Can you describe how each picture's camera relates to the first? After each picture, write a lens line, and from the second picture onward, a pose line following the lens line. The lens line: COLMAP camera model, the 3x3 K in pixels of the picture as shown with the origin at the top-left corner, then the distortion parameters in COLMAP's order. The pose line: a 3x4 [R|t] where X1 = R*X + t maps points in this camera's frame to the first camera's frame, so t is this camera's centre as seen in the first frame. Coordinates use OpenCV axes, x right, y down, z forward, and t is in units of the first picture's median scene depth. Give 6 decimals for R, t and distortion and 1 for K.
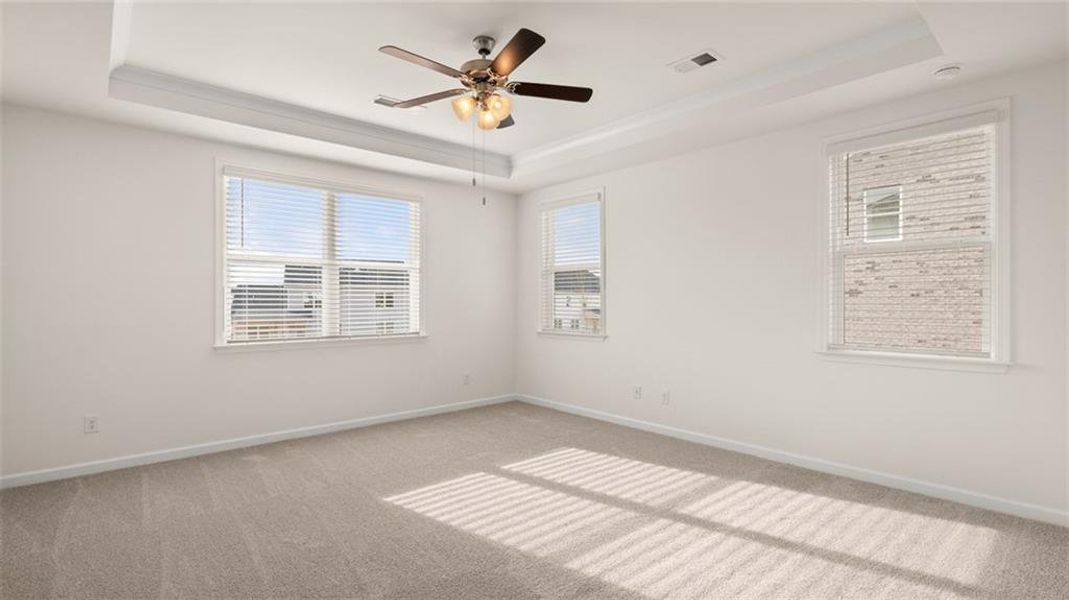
lens RADIAL K [[503.2, 0, 537.8], [0, 503.2, 305.7], [0, 0, 1]] dist [-0.003566, -0.000376]
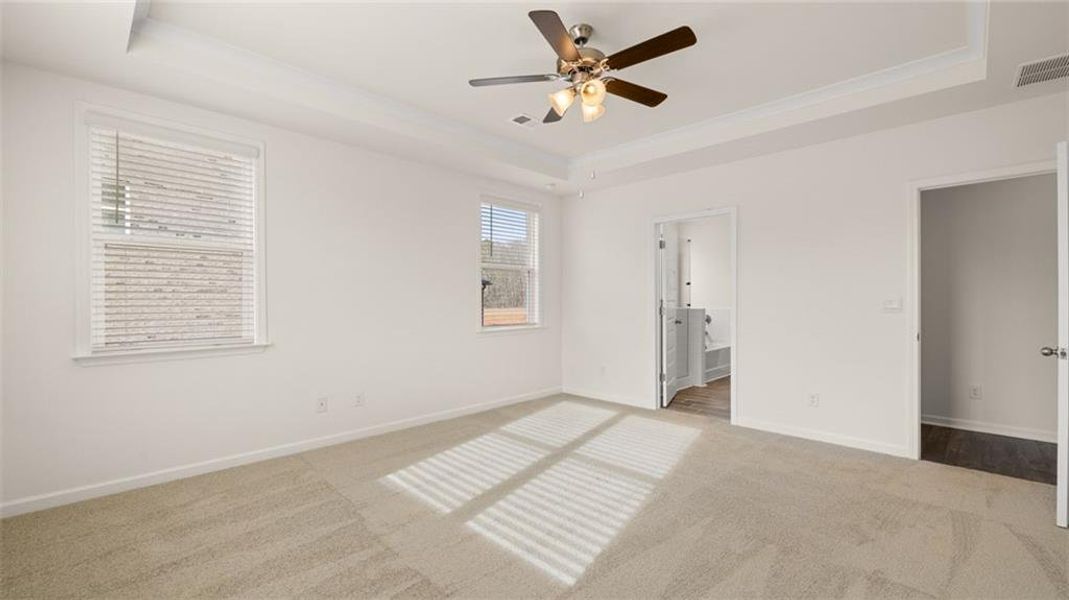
lens RADIAL K [[448.9, 0, 530.9], [0, 448.9, 297.7], [0, 0, 1]] dist [-0.000424, -0.000306]
pose [[-0.053986, -0.004000, 0.998534, -0.808111], [0.006512, 0.999969, 0.004358, -0.015512], [-0.998520, 0.006737, -0.053958, 0.945629]]
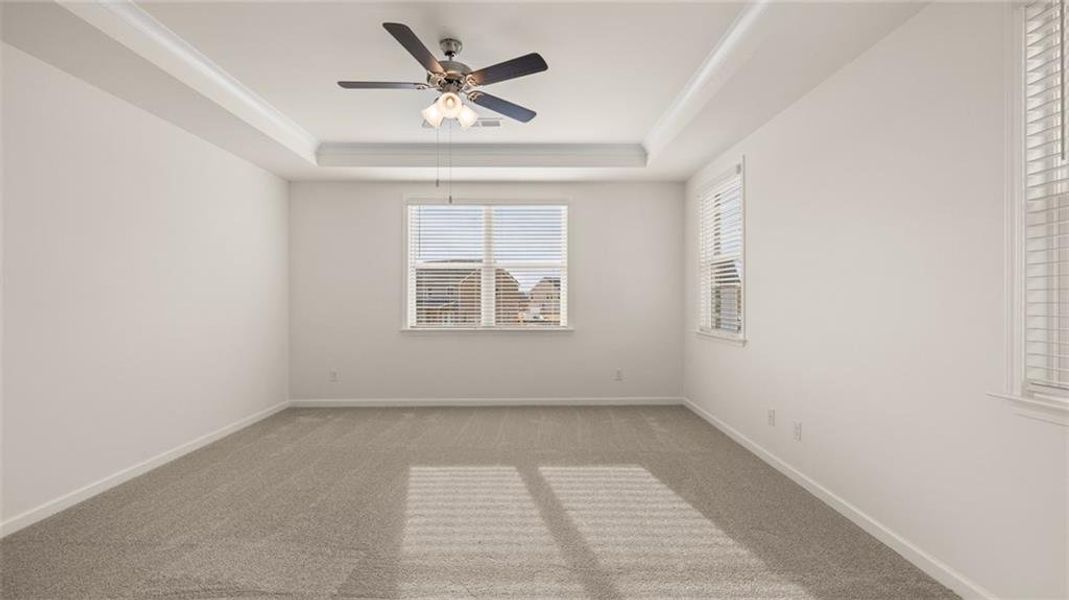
lens RADIAL K [[448.9, 0, 530.9], [0, 448.9, 297.7], [0, 0, 1]] dist [-0.000424, -0.000306]
pose [[0.754362, 0.001343, -0.656458, 0.508300], [-0.007023, 0.999957, -0.006025, -0.002722], [0.656421, 0.009155, 0.754339, 0.345443]]
